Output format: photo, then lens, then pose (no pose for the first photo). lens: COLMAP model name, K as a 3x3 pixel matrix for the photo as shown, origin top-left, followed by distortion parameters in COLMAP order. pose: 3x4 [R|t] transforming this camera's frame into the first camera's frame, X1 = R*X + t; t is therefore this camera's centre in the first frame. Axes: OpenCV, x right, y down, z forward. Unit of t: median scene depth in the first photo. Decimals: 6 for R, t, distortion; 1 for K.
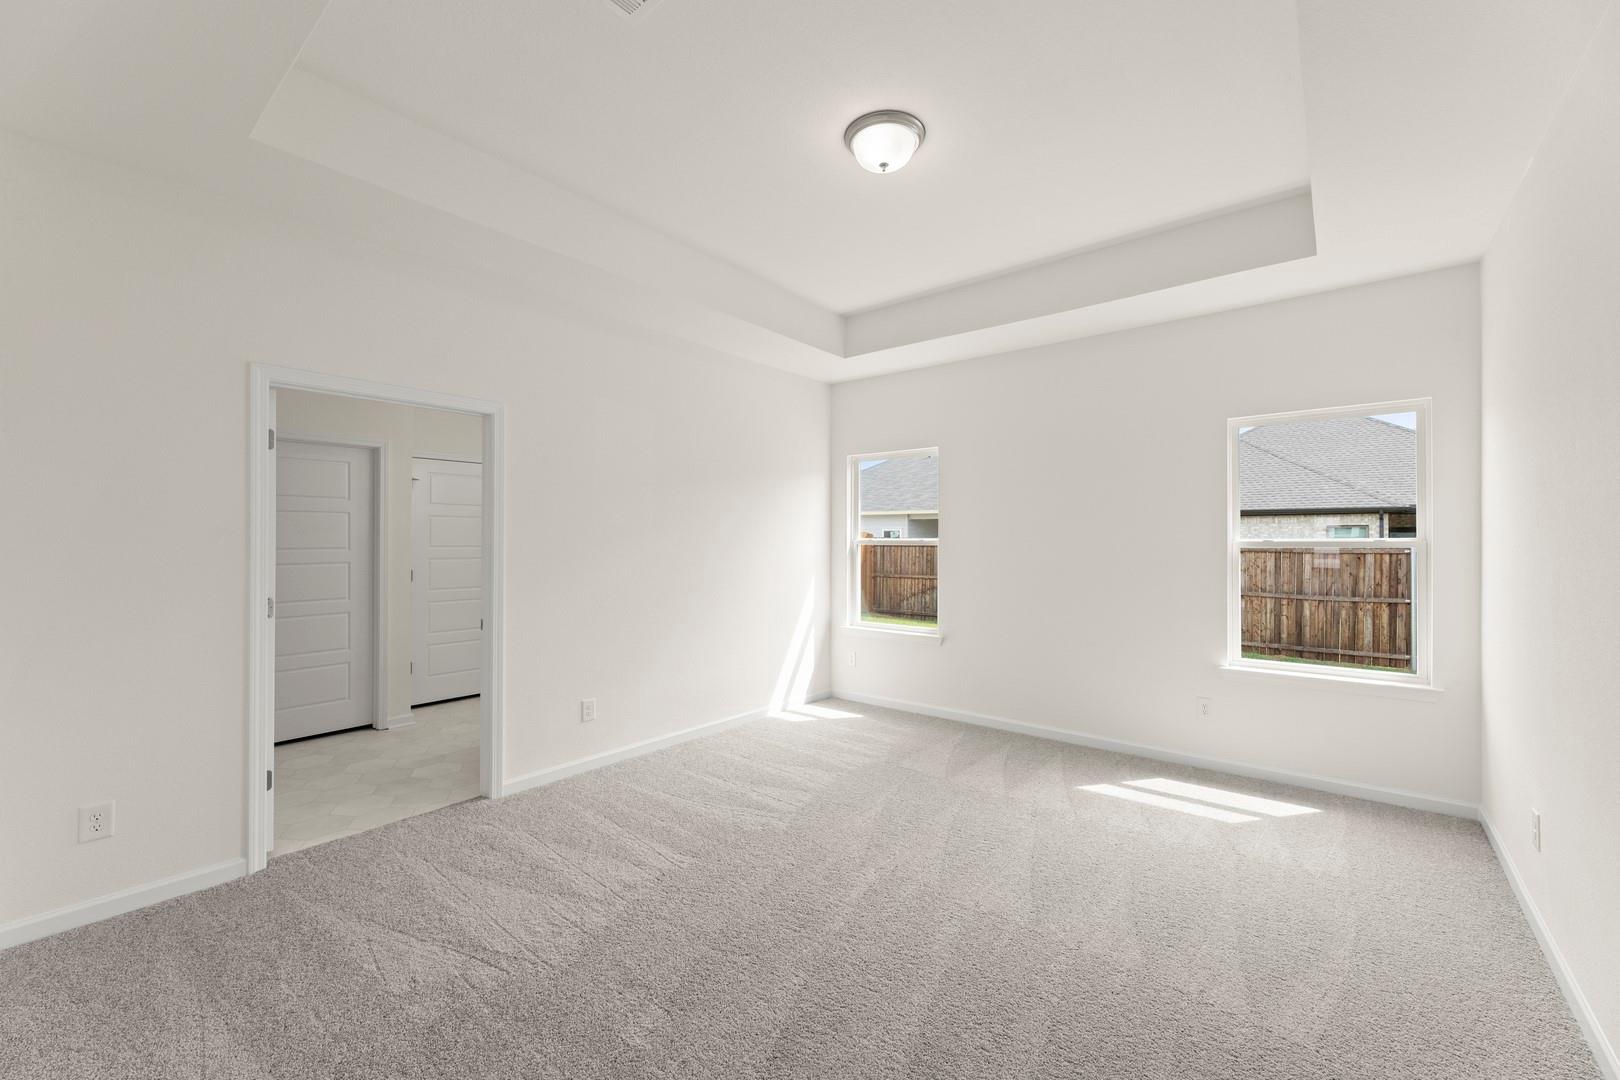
lens RADIAL K [[655.5, 0, 800.4], [0, 655.5, 541.8], [0, 0, 1]] dist [0.003271, 0.000073]
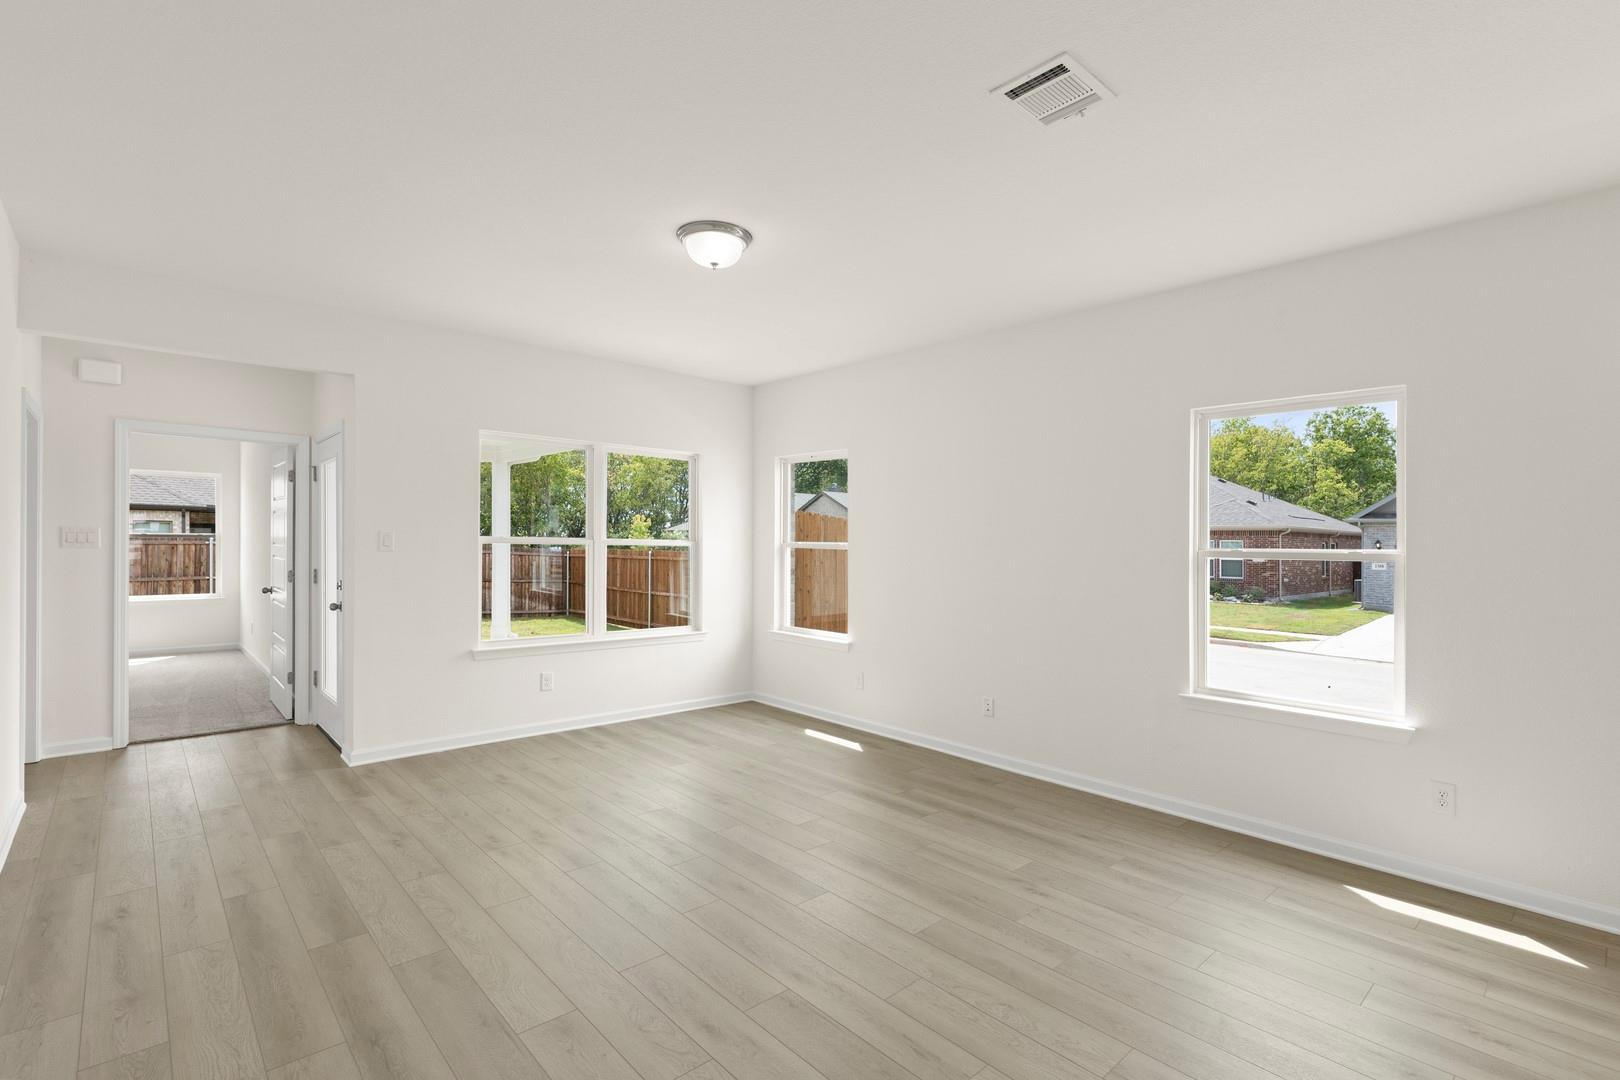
lens RADIAL K [[752.3, 0, 810.4], [0, 752.3, 540.5], [0, 0, 1]] dist [-0.005592, 0.001954]
pose [[0.143369, -0.002823, 0.989665, -0.250077], [-0.000107, 0.999996, 0.002868, 0.003818], [-0.989669, -0.000517, 0.143368, -0.264602]]
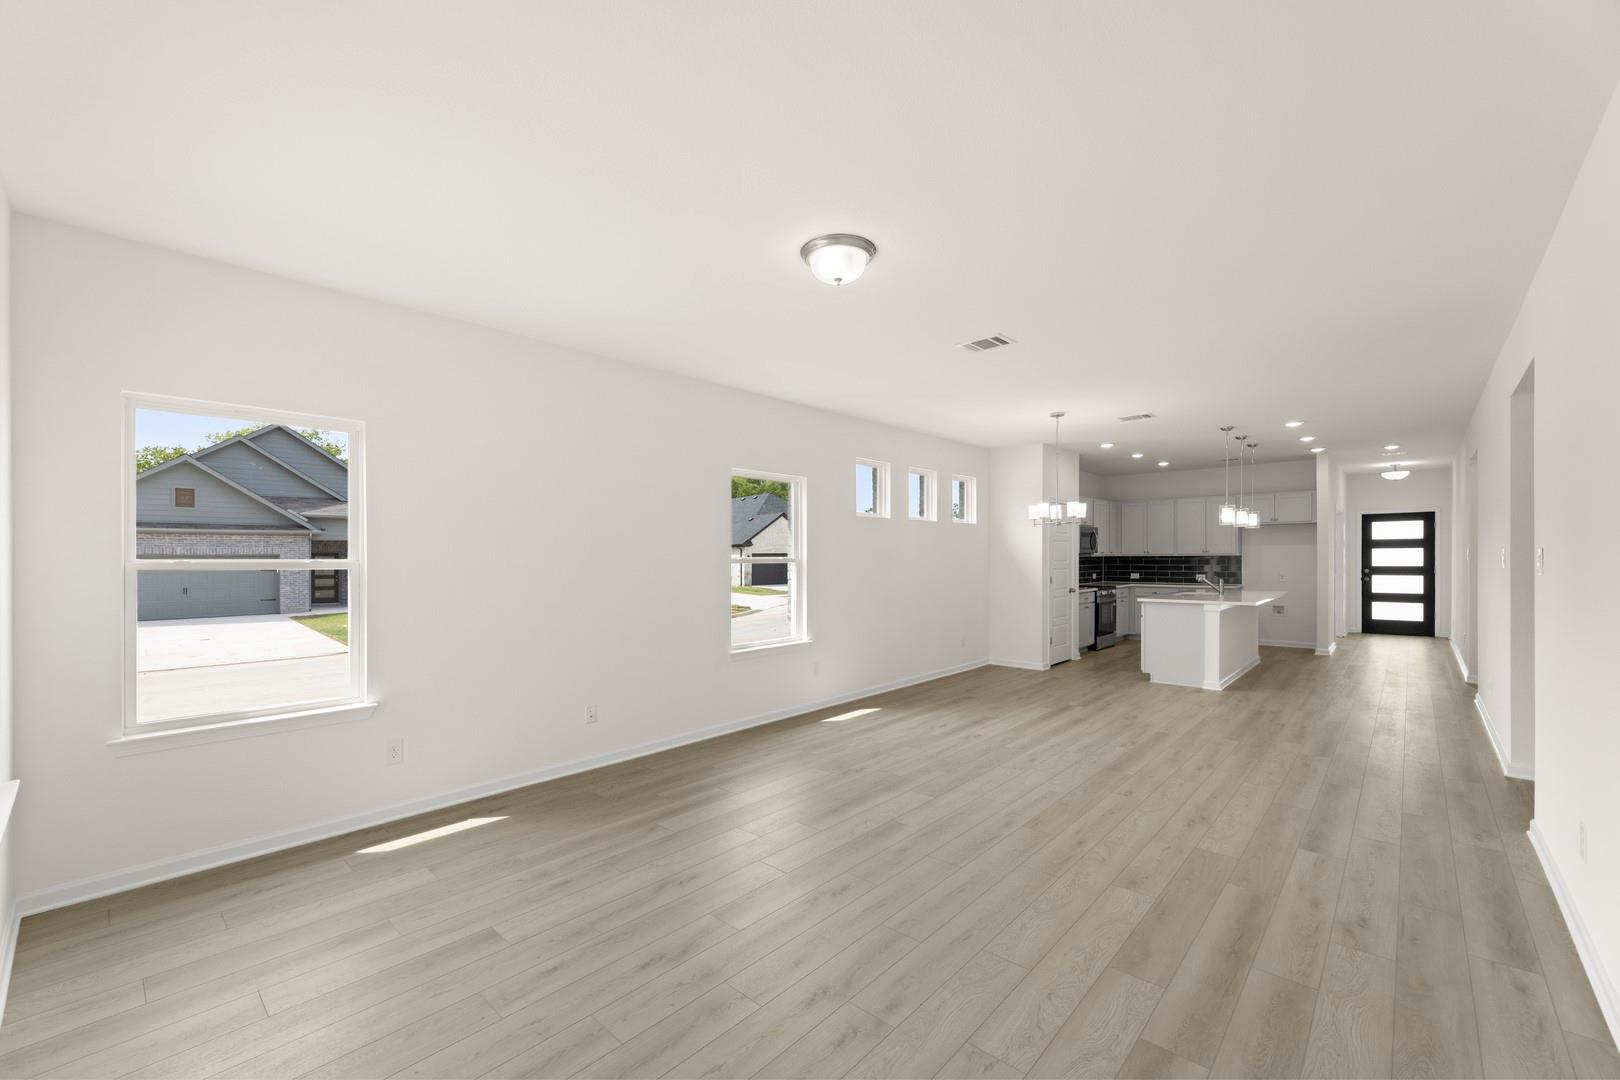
lens RADIAL K [[655.5, 0, 816.2], [0, 655.5, 544.6], [0, 0, 1]] dist [0.003271, 0.000073]
pose [[-0.998846, -0.000986, 0.048025, -0.083547], [-0.001207, 0.999989, -0.004582, 0.002294], [-0.048020, -0.004634, -0.998836, -0.065140]]
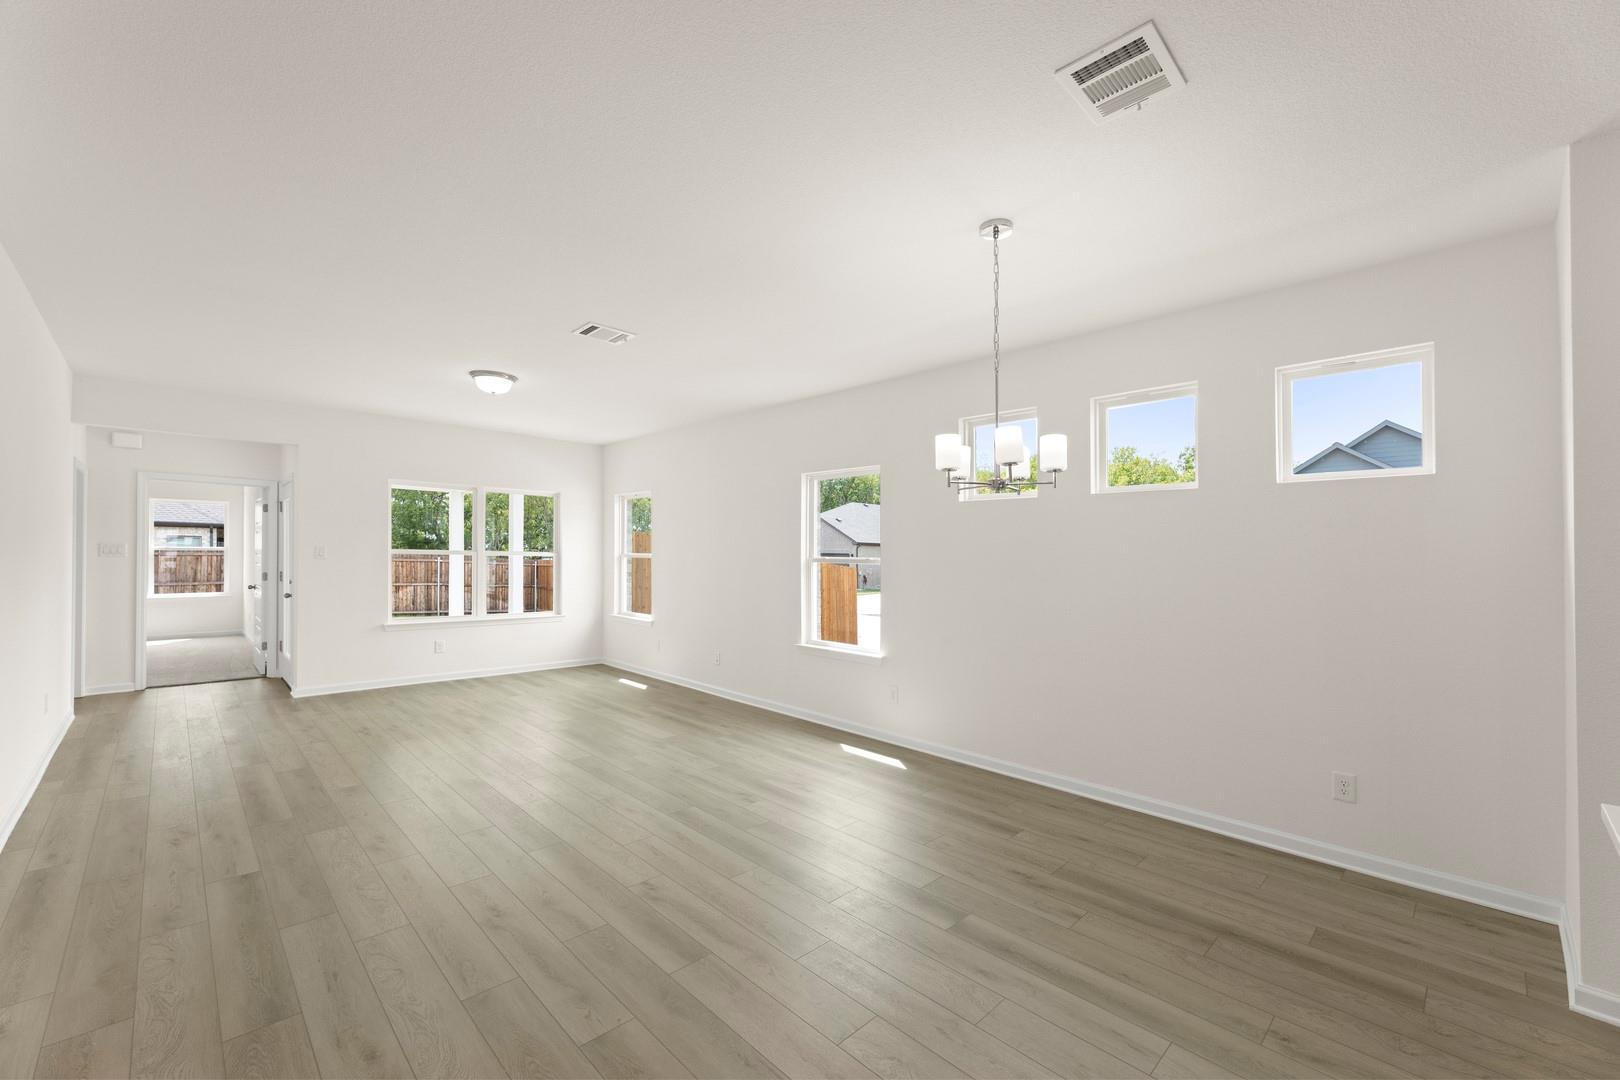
lens RADIAL K [[655.5, 0, 809.4], [0, 655.5, 549.8], [0, 0, 1]] dist [0.003271, 0.000073]
pose [[0.108597, 0.002112, 0.994084, -0.328691], [-0.000514, 0.999998, -0.002069, 0.003949], [-0.994086, -0.000286, 0.108598, -0.372155]]
